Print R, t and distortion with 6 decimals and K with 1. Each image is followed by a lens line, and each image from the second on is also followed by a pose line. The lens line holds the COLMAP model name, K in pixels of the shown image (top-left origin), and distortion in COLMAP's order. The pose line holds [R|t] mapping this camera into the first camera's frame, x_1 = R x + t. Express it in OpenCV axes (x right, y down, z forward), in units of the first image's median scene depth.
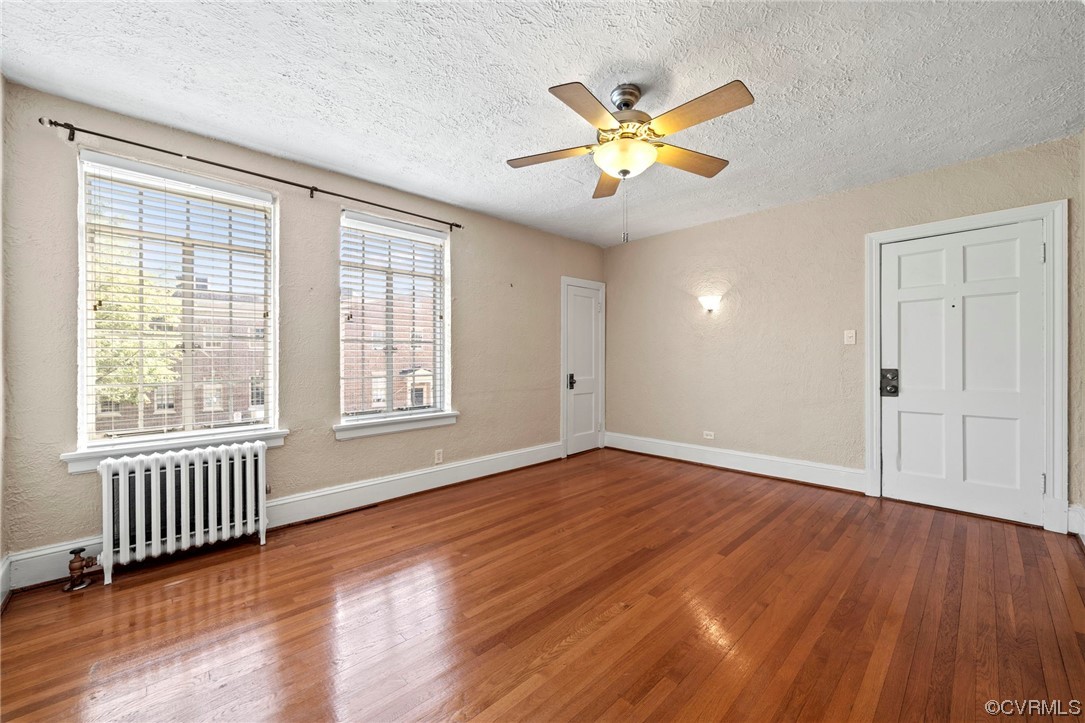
lens RADIAL K [[421.6, 0, 539.0], [0, 421.6, 357.3], [0, 0, 1]] dist [-0.001188, -0.000122]
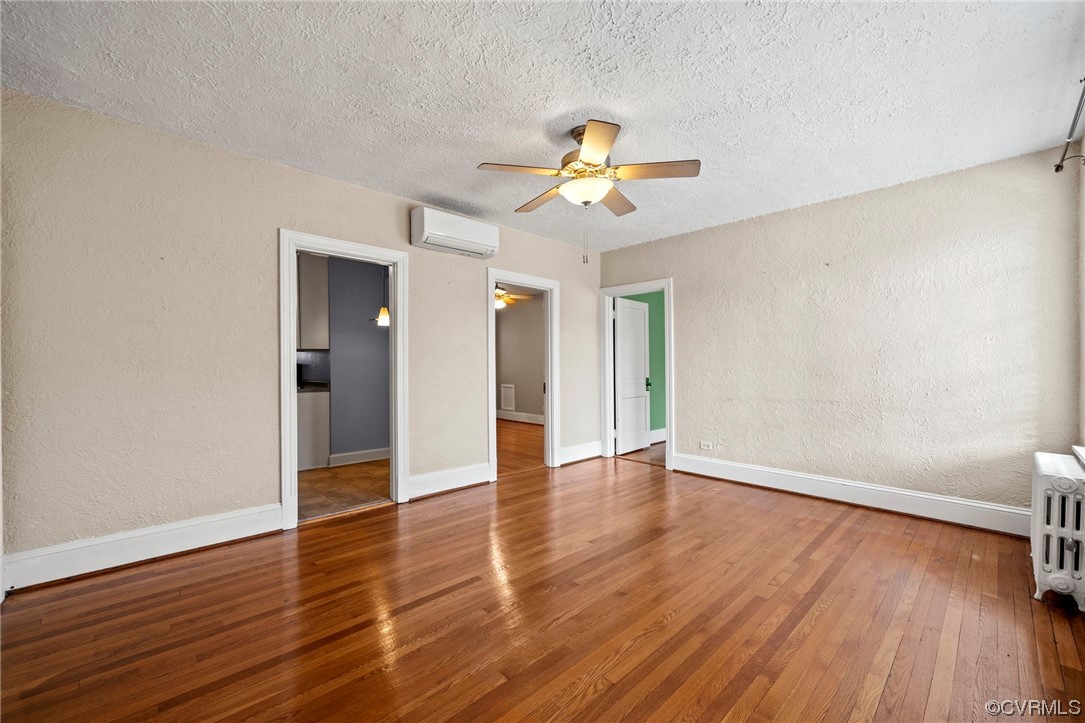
lens RADIAL K [[437.6, 0, 540.8], [0, 437.6, 364.7], [0, 0, 1]] dist [-0.000243, -0.000022]
pose [[-0.999984, 0.005384, -0.001439, 0.214155], [0.005373, 0.999958, 0.007428, -0.004184], [0.001479, 0.007420, -0.999971, 1.415212]]
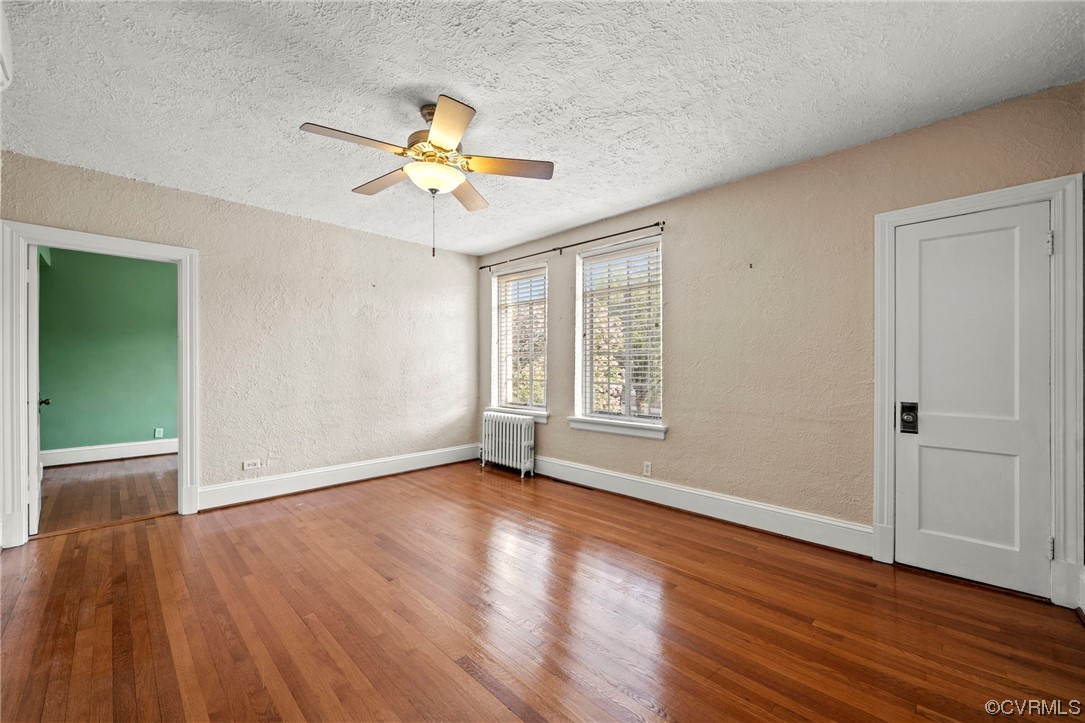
lens RADIAL K [[429.7, 0, 542.5], [0, 429.7, 361.5], [0, 0, 1]] dist [0.000906, 0.000052]
pose [[0.031235, -0.005924, -0.999495, 0.820291], [-0.005097, 0.999968, -0.006086, -0.005365], [0.999499, 0.005284, 0.031203, 0.800578]]
